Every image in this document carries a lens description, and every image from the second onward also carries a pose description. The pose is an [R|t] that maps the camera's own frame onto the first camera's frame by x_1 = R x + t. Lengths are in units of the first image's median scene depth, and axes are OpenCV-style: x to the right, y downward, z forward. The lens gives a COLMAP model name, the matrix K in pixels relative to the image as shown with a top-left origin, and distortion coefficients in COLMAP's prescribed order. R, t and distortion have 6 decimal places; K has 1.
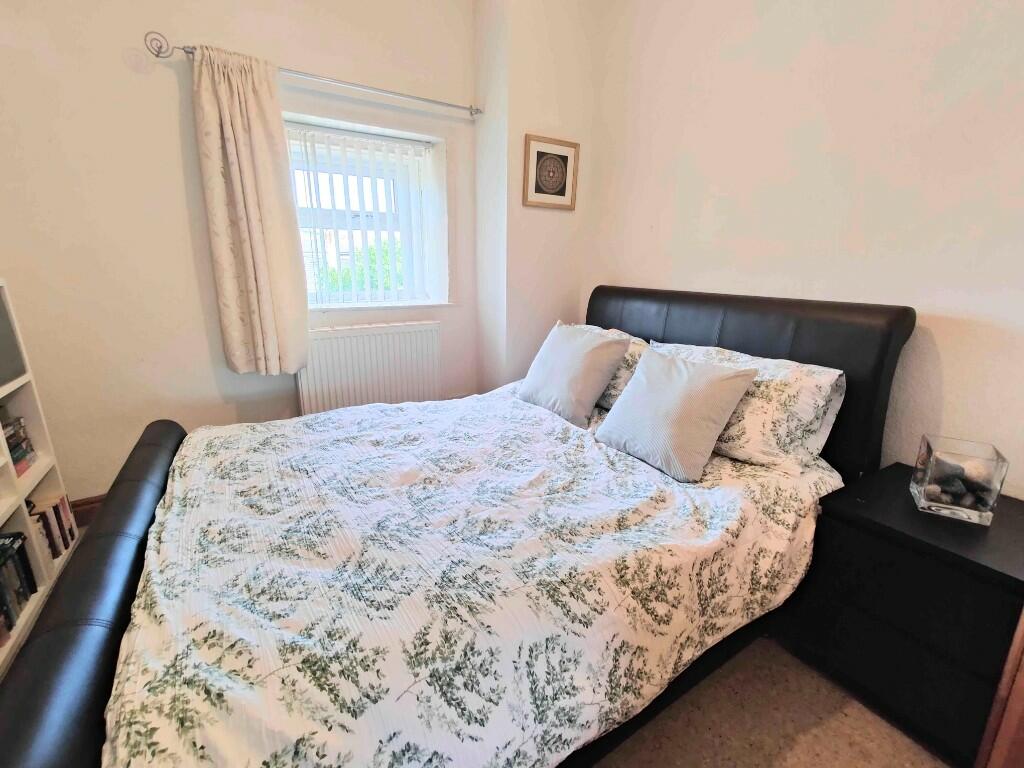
lens RADIAL K [[449.9, 0, 511.4], [0, 449.9, 379.2], [0, 0, 1]] dist [0.006228, 0.001657]
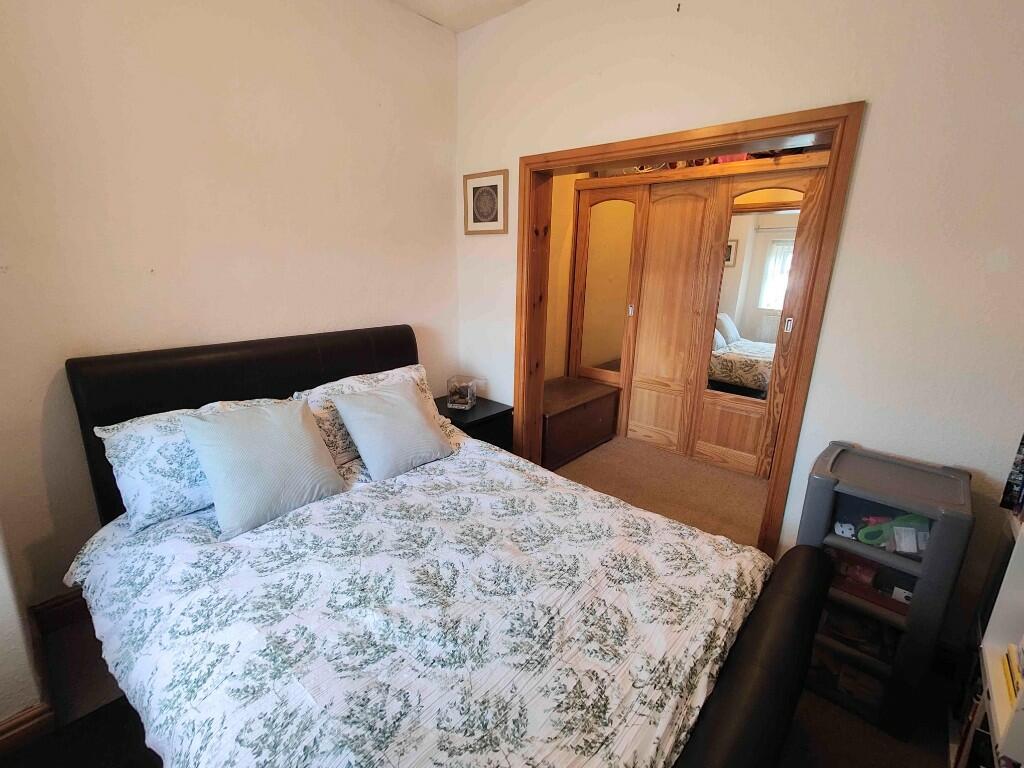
lens RADIAL K [[449.9, 0, 511.4], [0, 449.9, 379.2], [0, 0, 1]] dist [0.006228, 0.001657]
pose [[-0.292497, -0.262568, 0.919512, -1.309939], [0.213042, 0.919506, 0.330336, -0.606103], [-0.932233, 0.292517, -0.213015, 1.339179]]
